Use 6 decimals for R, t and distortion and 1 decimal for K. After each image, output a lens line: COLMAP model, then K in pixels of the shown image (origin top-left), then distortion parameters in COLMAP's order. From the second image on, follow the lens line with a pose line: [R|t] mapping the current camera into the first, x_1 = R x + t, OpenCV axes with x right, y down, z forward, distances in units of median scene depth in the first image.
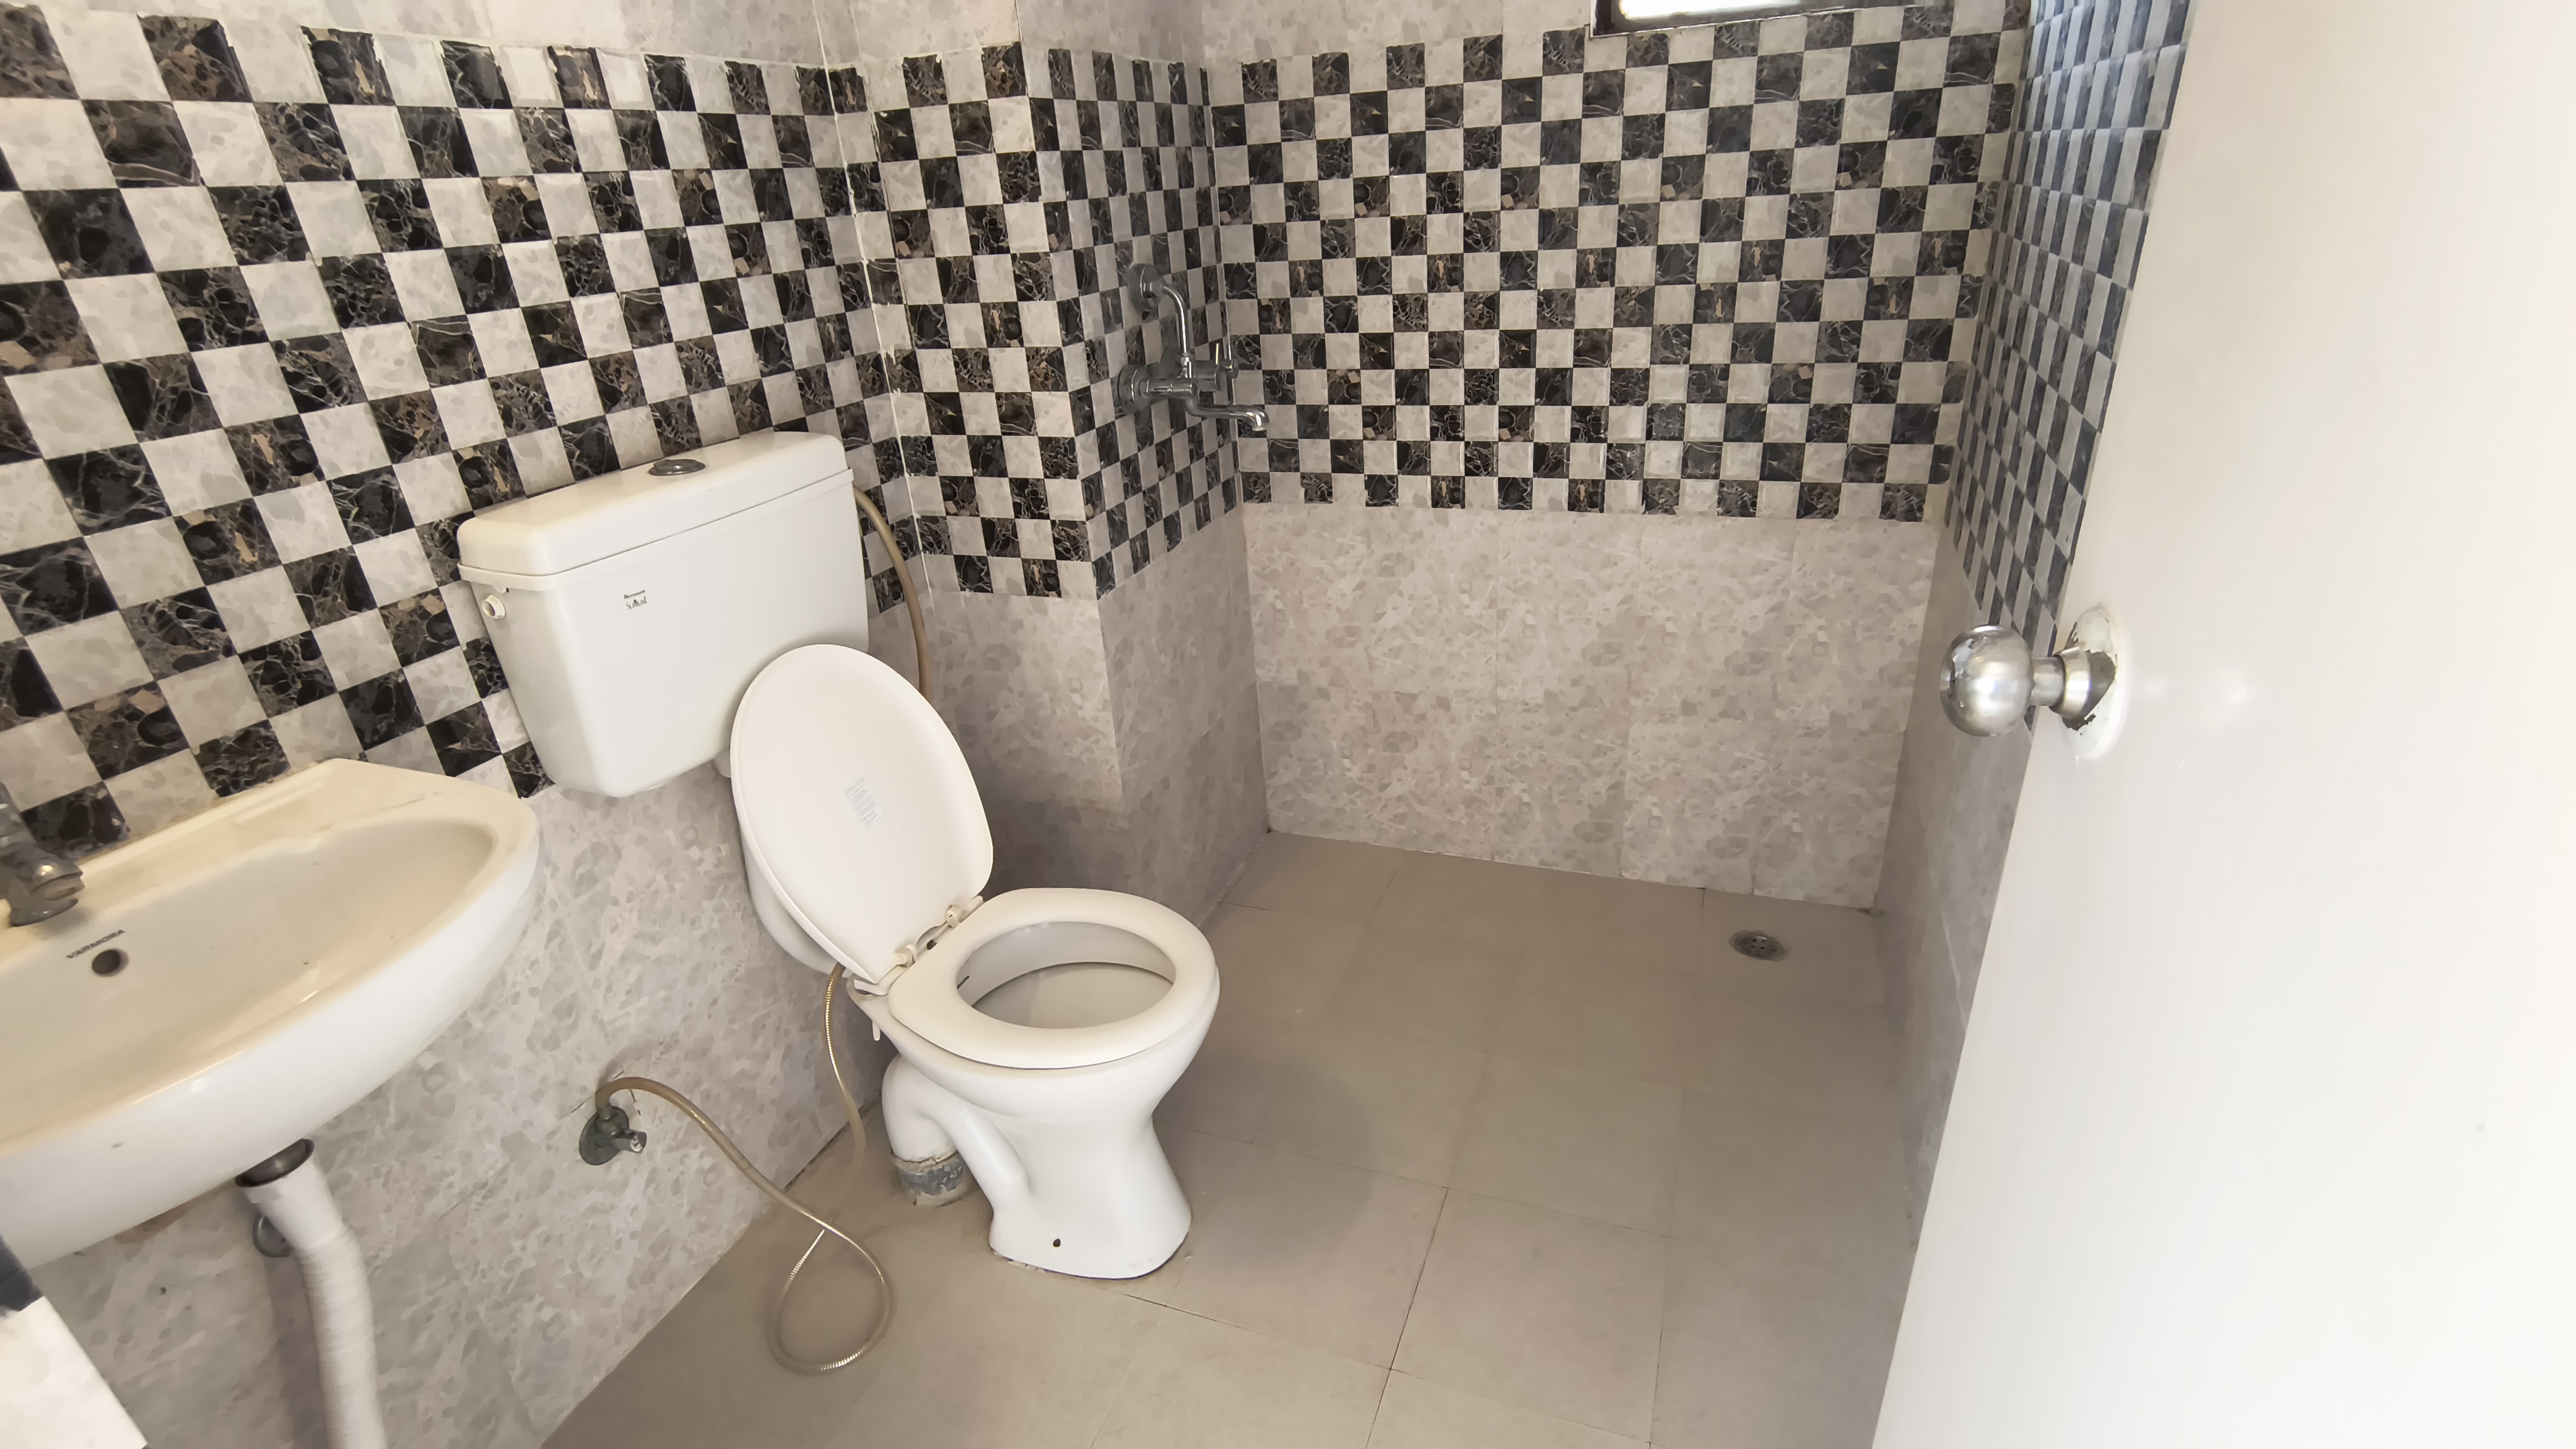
lens RADIAL K [[1084.6, 0, 1300.6], [0, 1084.6, 689.7], [0, 0, 1]] dist [-0.035692, -0.000330]
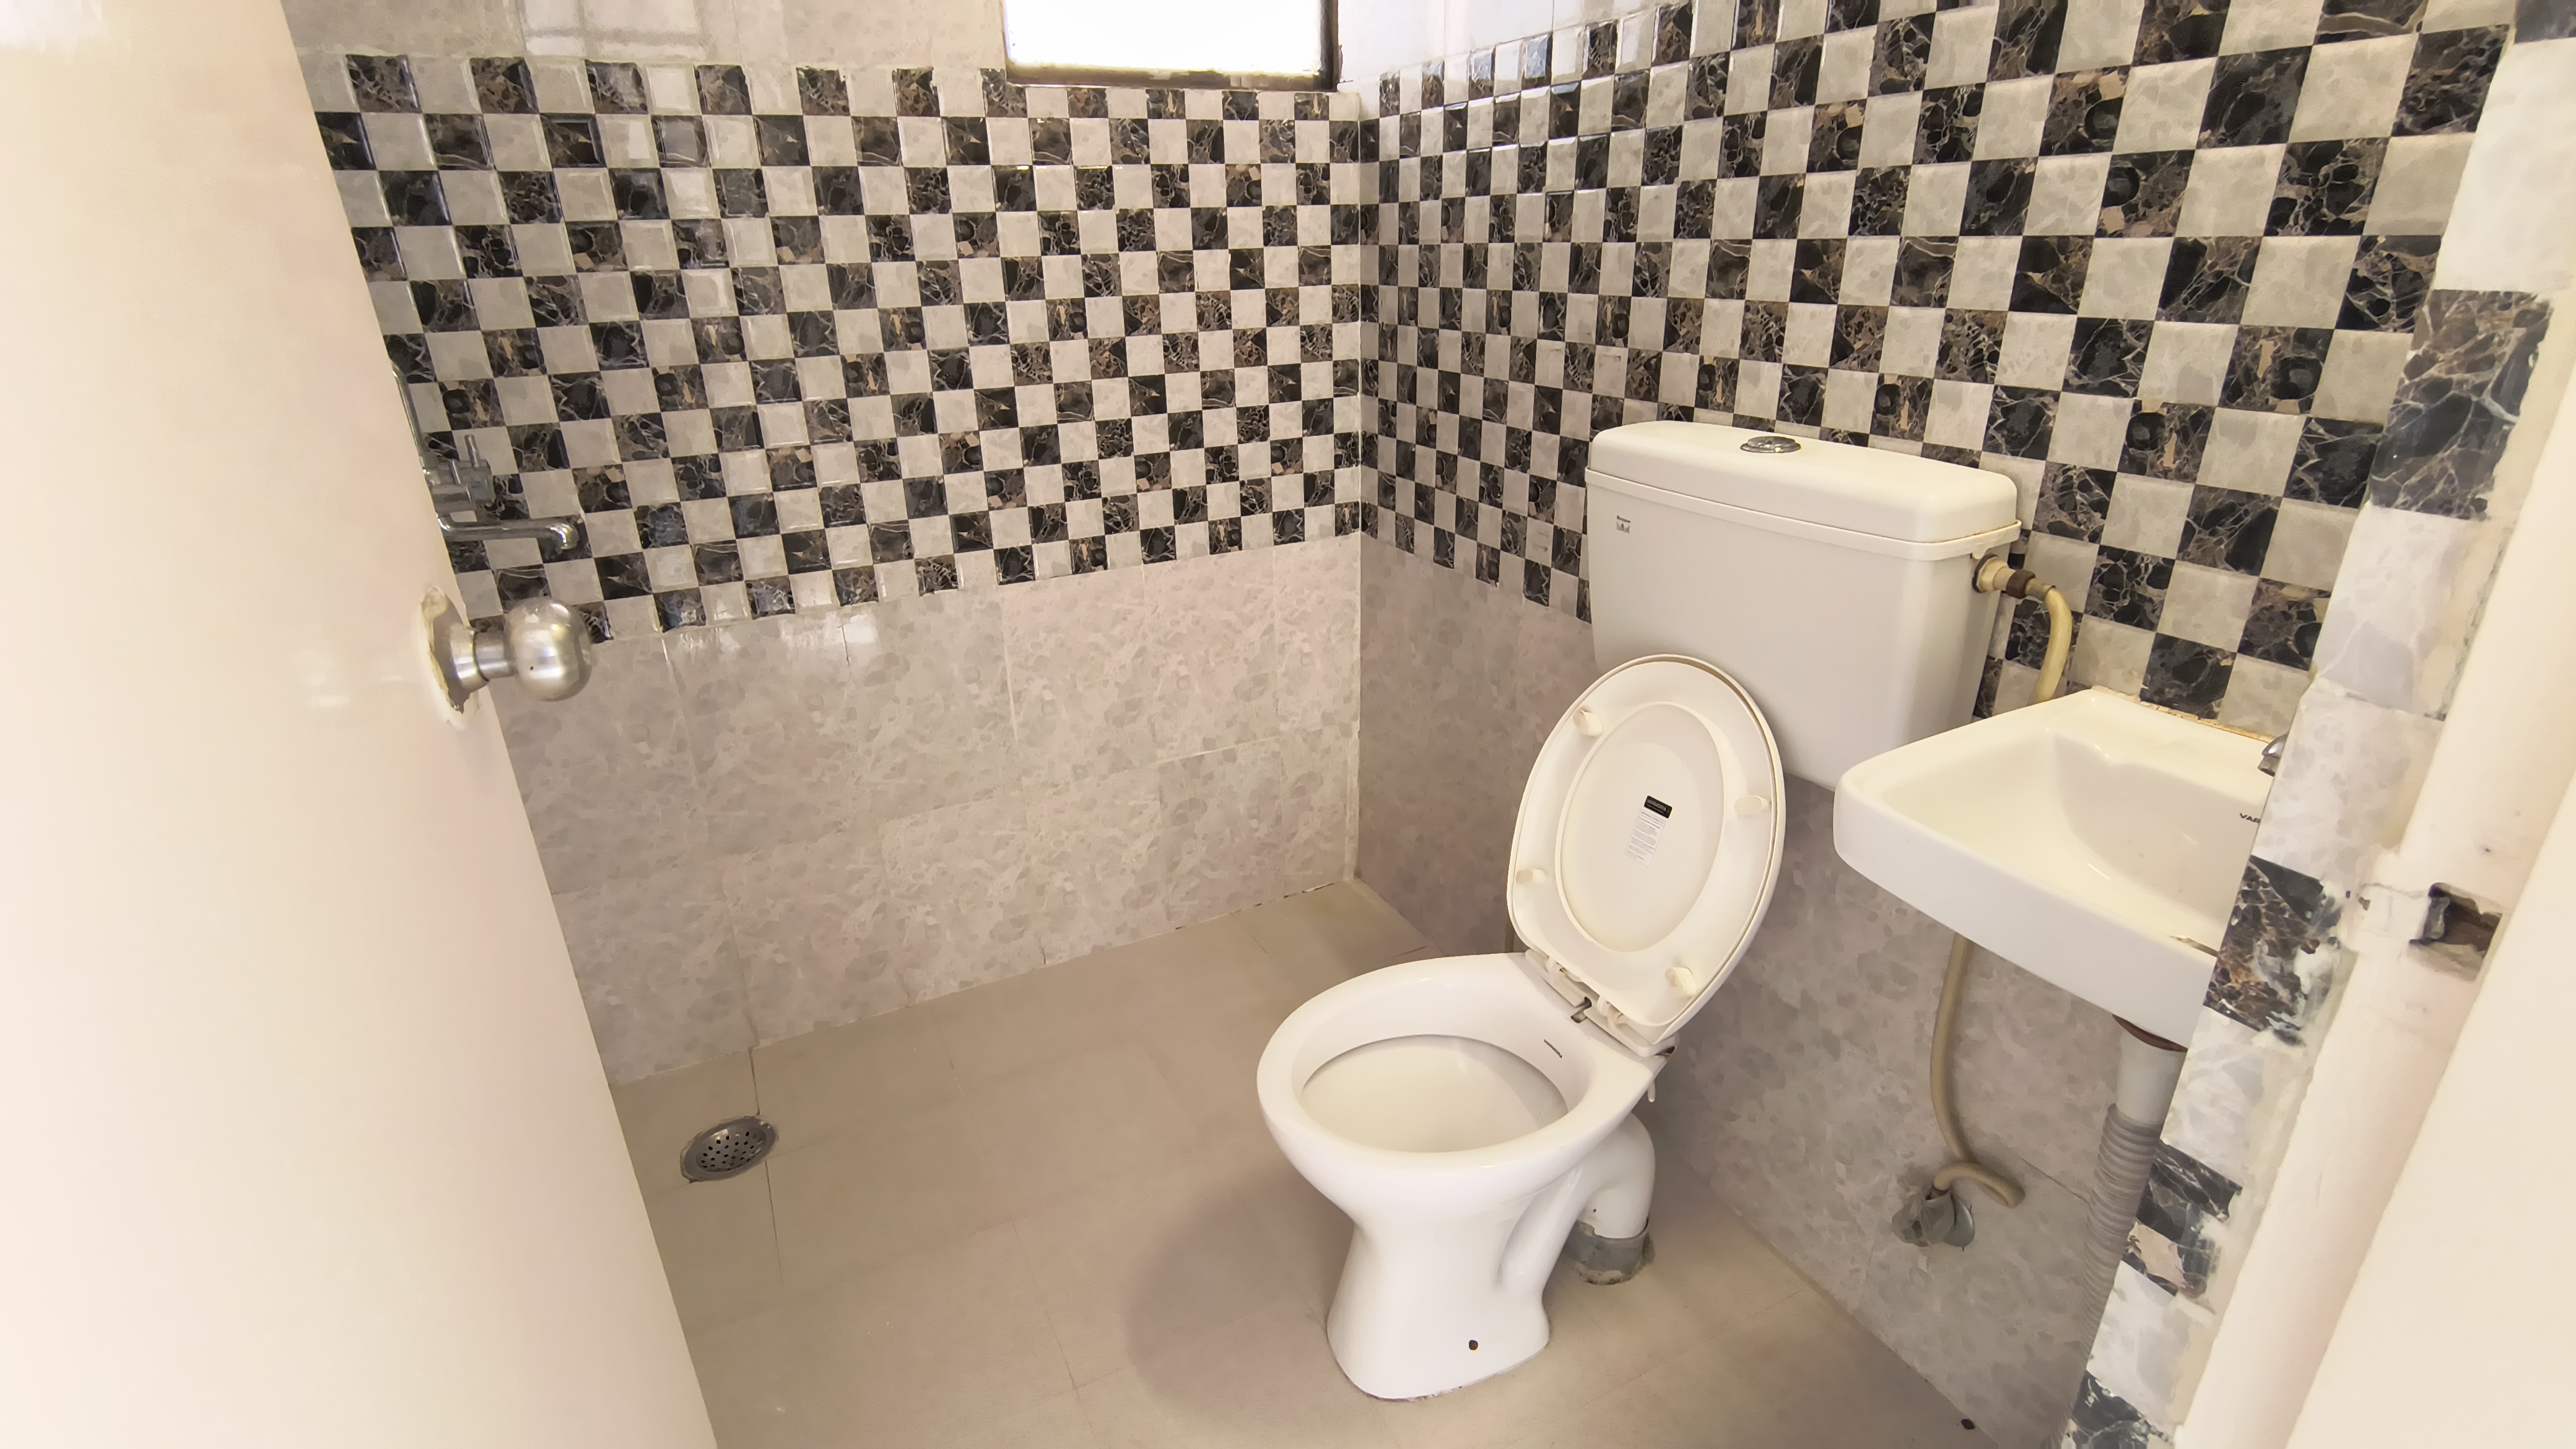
lens RADIAL K [[1170.2, 0, 1288.0], [0, 1170.2, 724.5], [0, 0, 1]] dist [0.024479, -0.000170]
pose [[0.730775, -0.230119, 0.642661, -0.430695], [0.269021, 0.962357, 0.038687, -0.034934], [-0.627372, 0.144618, 0.765174, 0.143654]]
